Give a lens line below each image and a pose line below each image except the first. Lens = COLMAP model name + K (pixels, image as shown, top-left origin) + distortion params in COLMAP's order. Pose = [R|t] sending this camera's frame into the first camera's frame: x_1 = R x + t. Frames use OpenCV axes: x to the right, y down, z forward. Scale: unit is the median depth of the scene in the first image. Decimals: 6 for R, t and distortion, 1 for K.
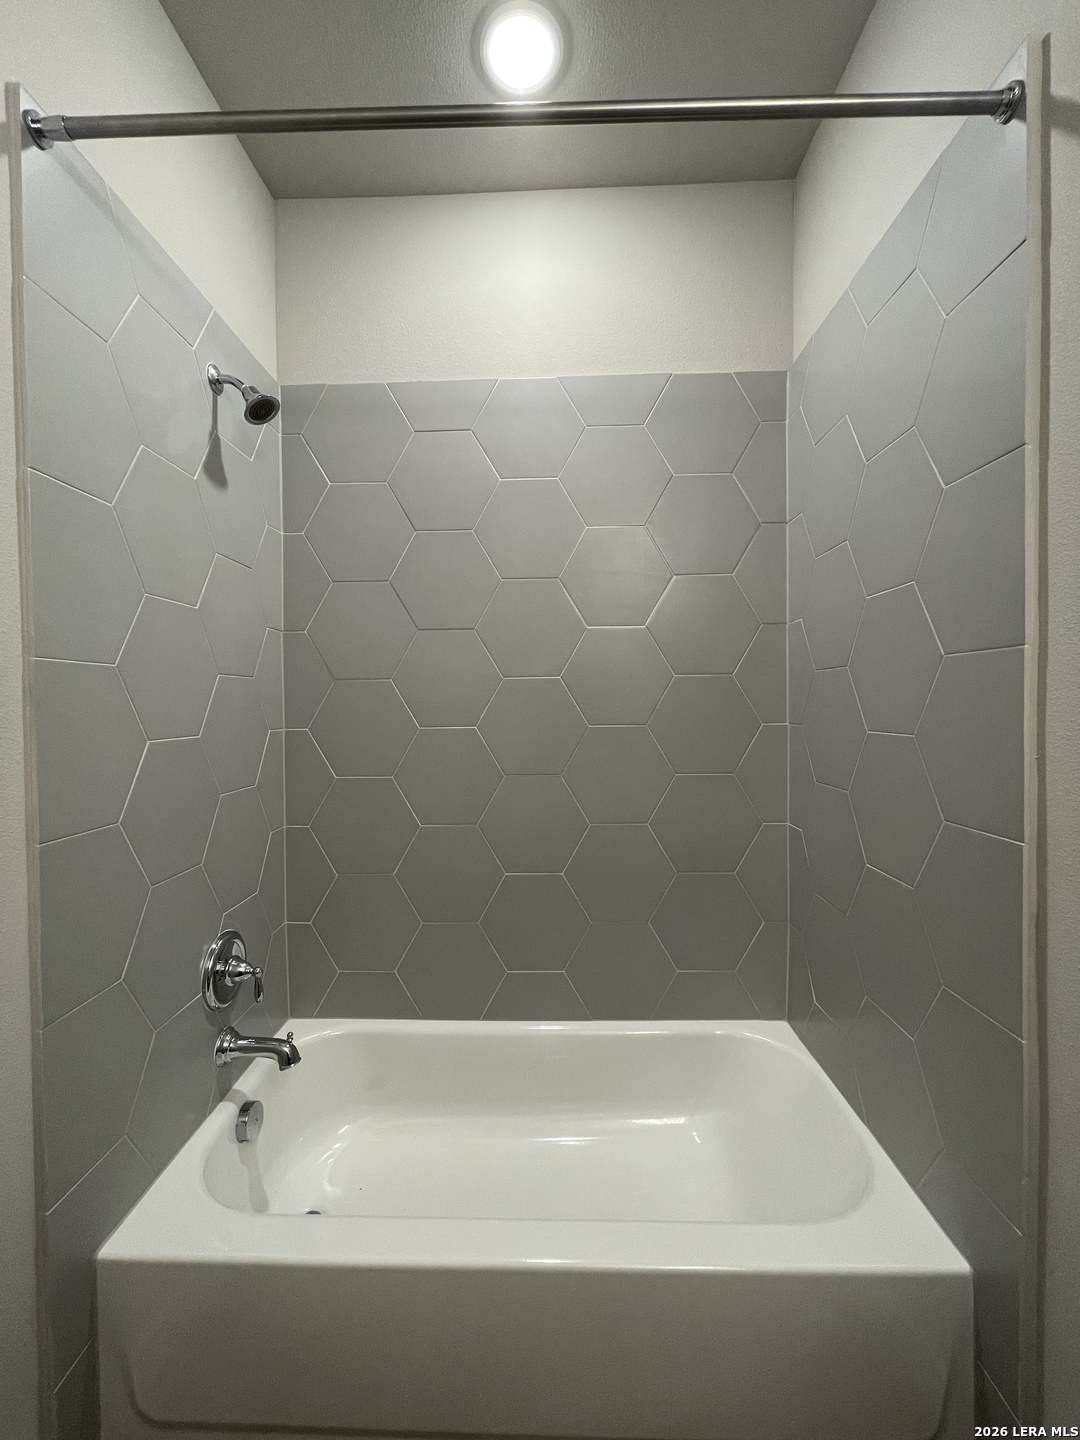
lens RADIAL K [[588.1, 0, 533.5], [0, 588.1, 713.1], [0, 0, 1]] dist [-0.001691, 0.001176]
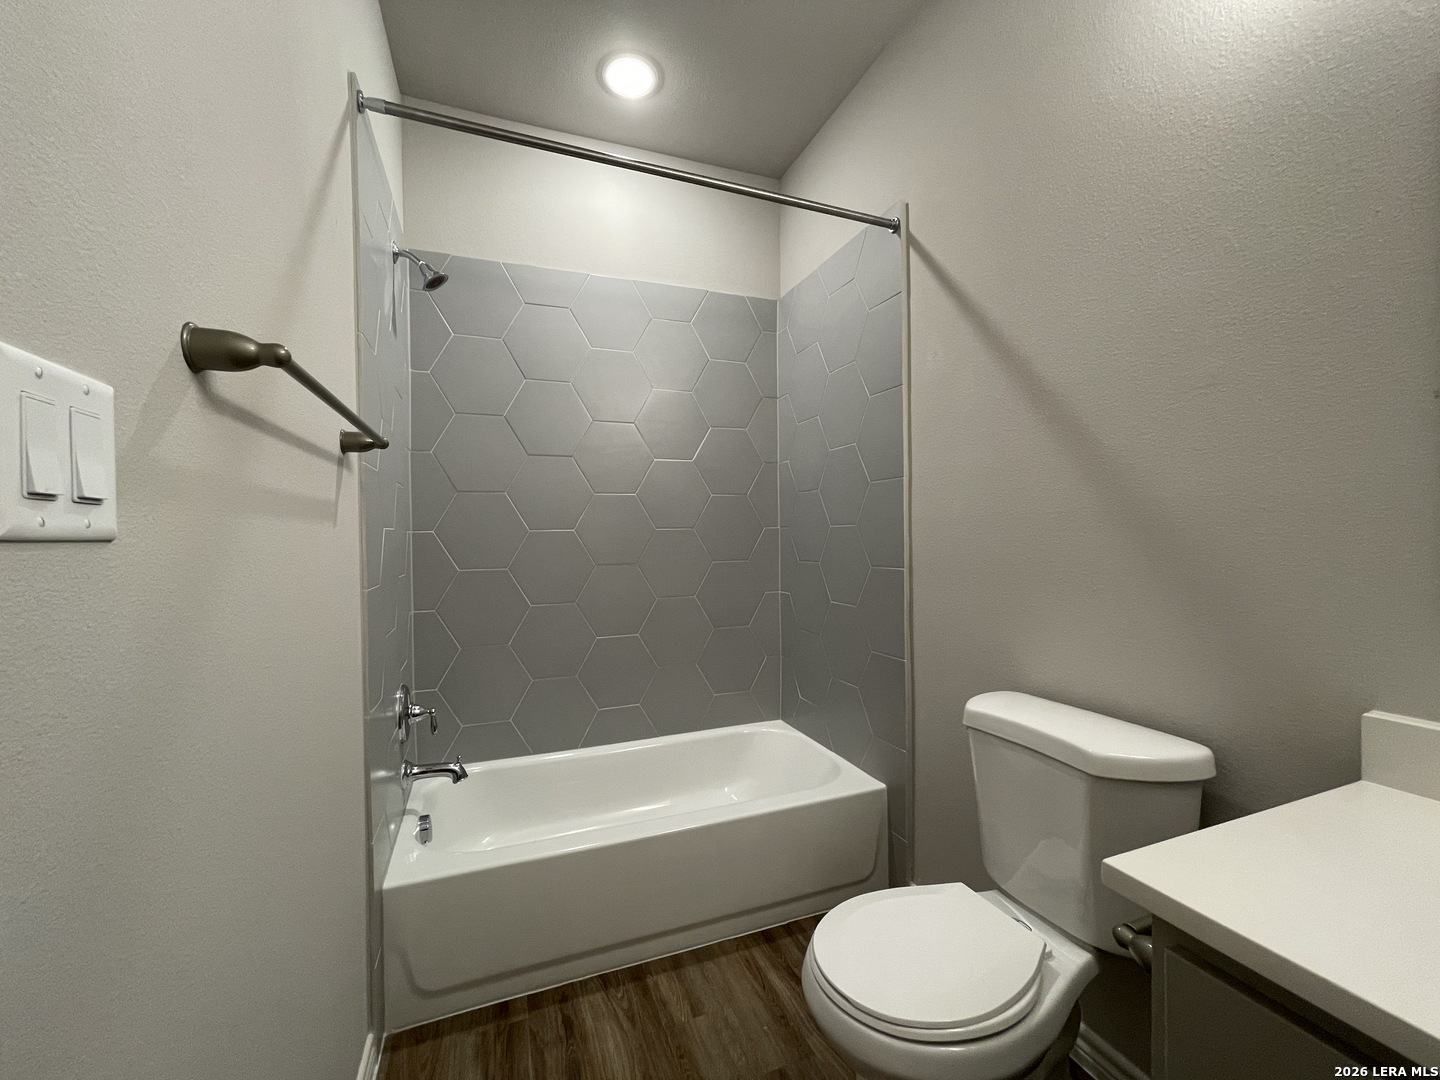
lens RADIAL K [[588.1, 0, 716.2], [0, 588.1, 545.6], [0, 0, 1]] dist [-0.001691, 0.001176]
pose [[0.922610, -0.009404, 0.385620, -0.388214], [0.011656, 0.999926, -0.003503, 0.084488], [-0.385558, 0.007727, 0.922651, -0.444132]]
